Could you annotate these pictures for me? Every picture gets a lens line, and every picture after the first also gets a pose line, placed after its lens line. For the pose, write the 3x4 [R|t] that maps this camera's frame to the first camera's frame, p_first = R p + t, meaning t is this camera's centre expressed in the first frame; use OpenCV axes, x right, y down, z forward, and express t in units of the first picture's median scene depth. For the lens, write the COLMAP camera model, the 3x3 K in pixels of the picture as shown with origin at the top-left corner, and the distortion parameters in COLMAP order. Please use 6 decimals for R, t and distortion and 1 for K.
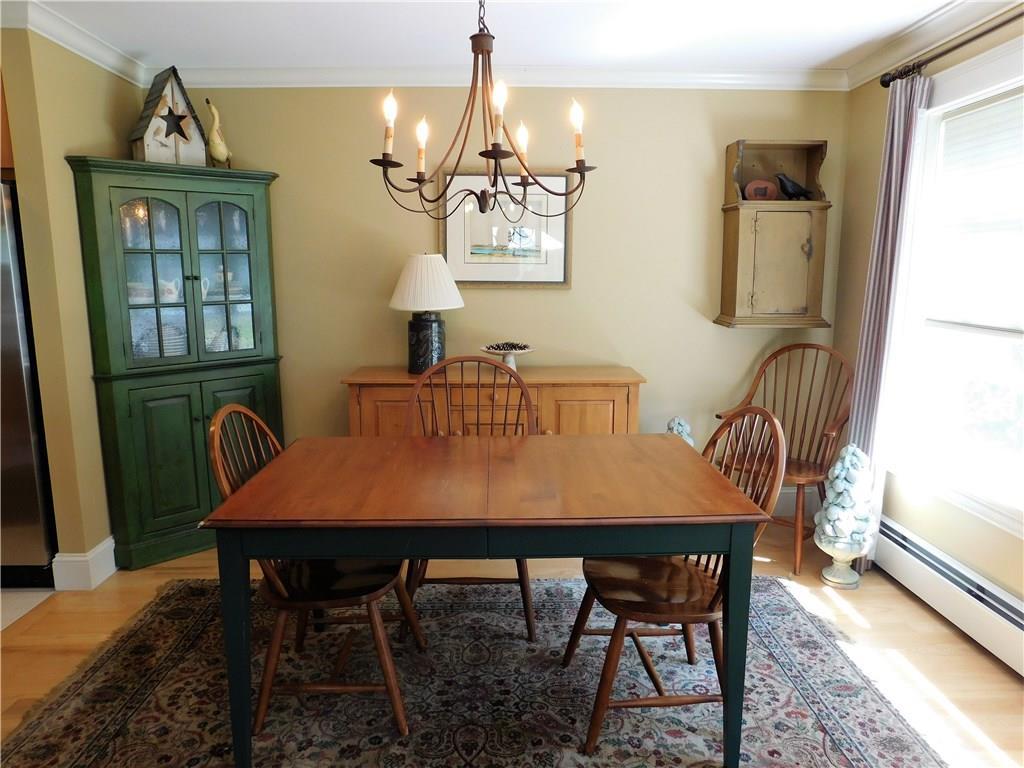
lens RADIAL K [[702.1, 0, 512.0], [0, 702.1, 384.0], [0, 0, 1]] dist [-0.058727, 0.003271]
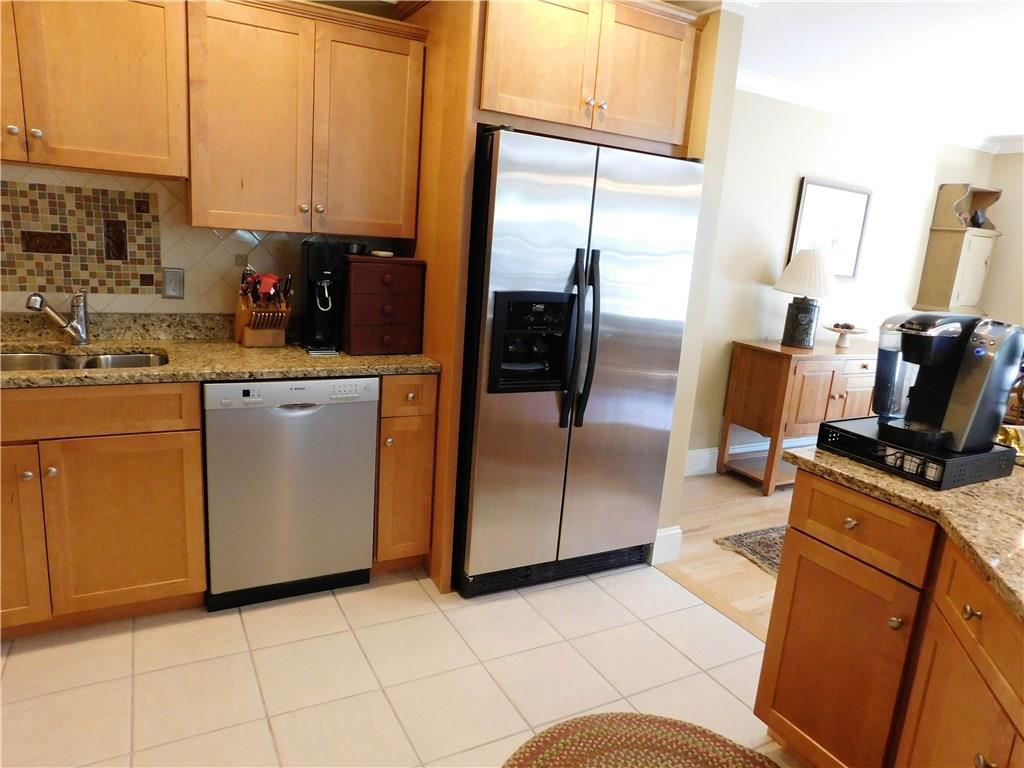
lens RADIAL K [[674.9, 0, 518.6], [0, 674.9, 384.2], [0, 0, 1]] dist [-0.071554, 0.054750]
pose [[0.885183, -0.029765, 0.464289, -1.109801], [-0.004038, 0.997422, 0.071643, -0.031395], [-0.465225, -0.065292, 0.882781, 0.195443]]
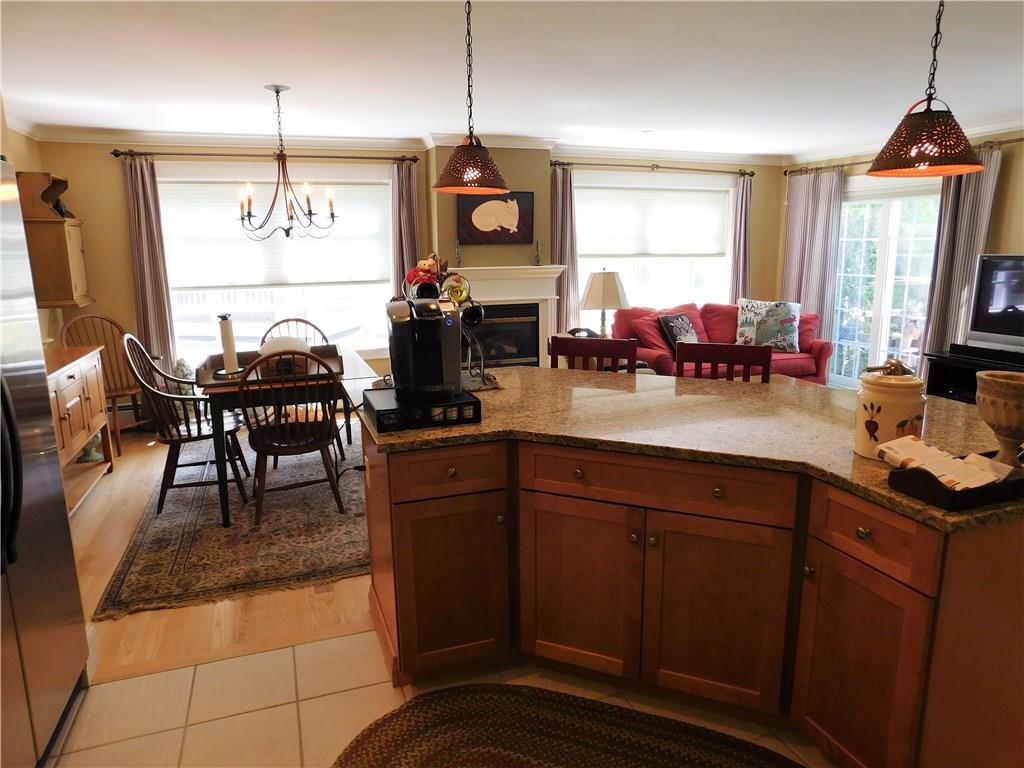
lens RADIAL K [[674.9, 0, 518.6], [0, 674.9, 384.2], [0, 0, 1]] dist [-0.071554, 0.054750]
pose [[-0.323459, -0.183773, 0.928225, -1.253891], [0.166016, 0.954722, 0.246870, -0.113729], [-0.931565, 0.233953, -0.278304, 0.572263]]
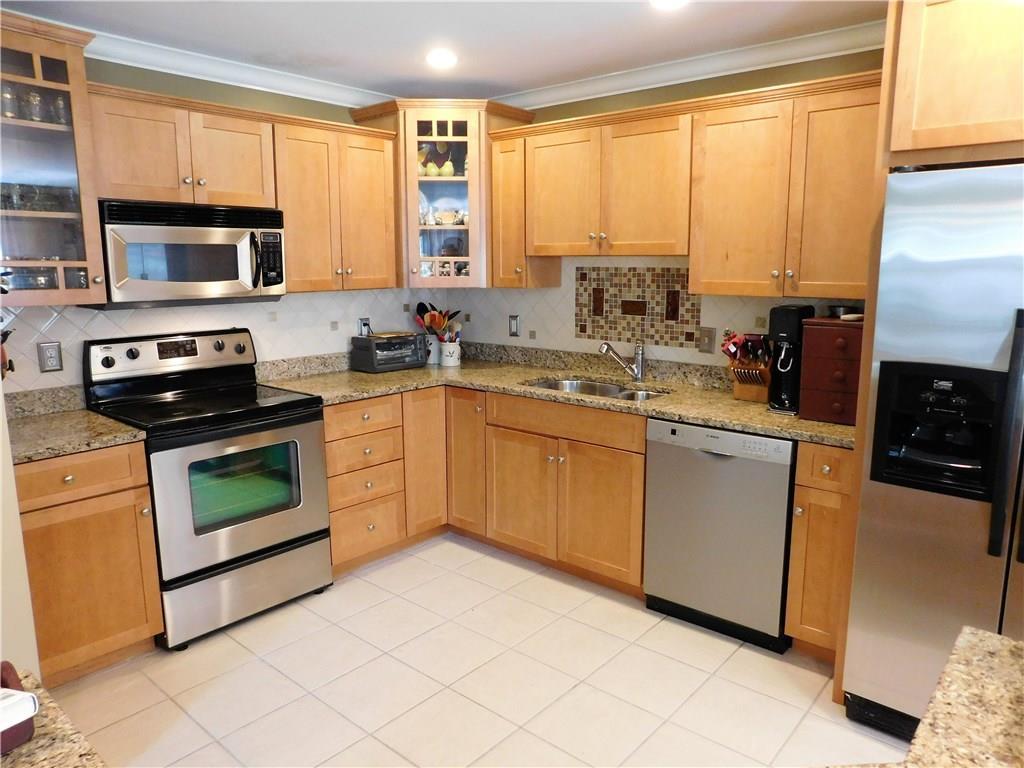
lens RADIAL K [[702.1, 0, 512.0], [0, 702.1, 384.0], [0, 0, 1]] dist [-0.058727, 0.003271]
pose [[0.738358, 0.118711, -0.663879, -0.667653], [-0.111033, 0.992351, 0.053956, -0.052081], [0.665206, 0.033874, 0.745891, 0.163253]]
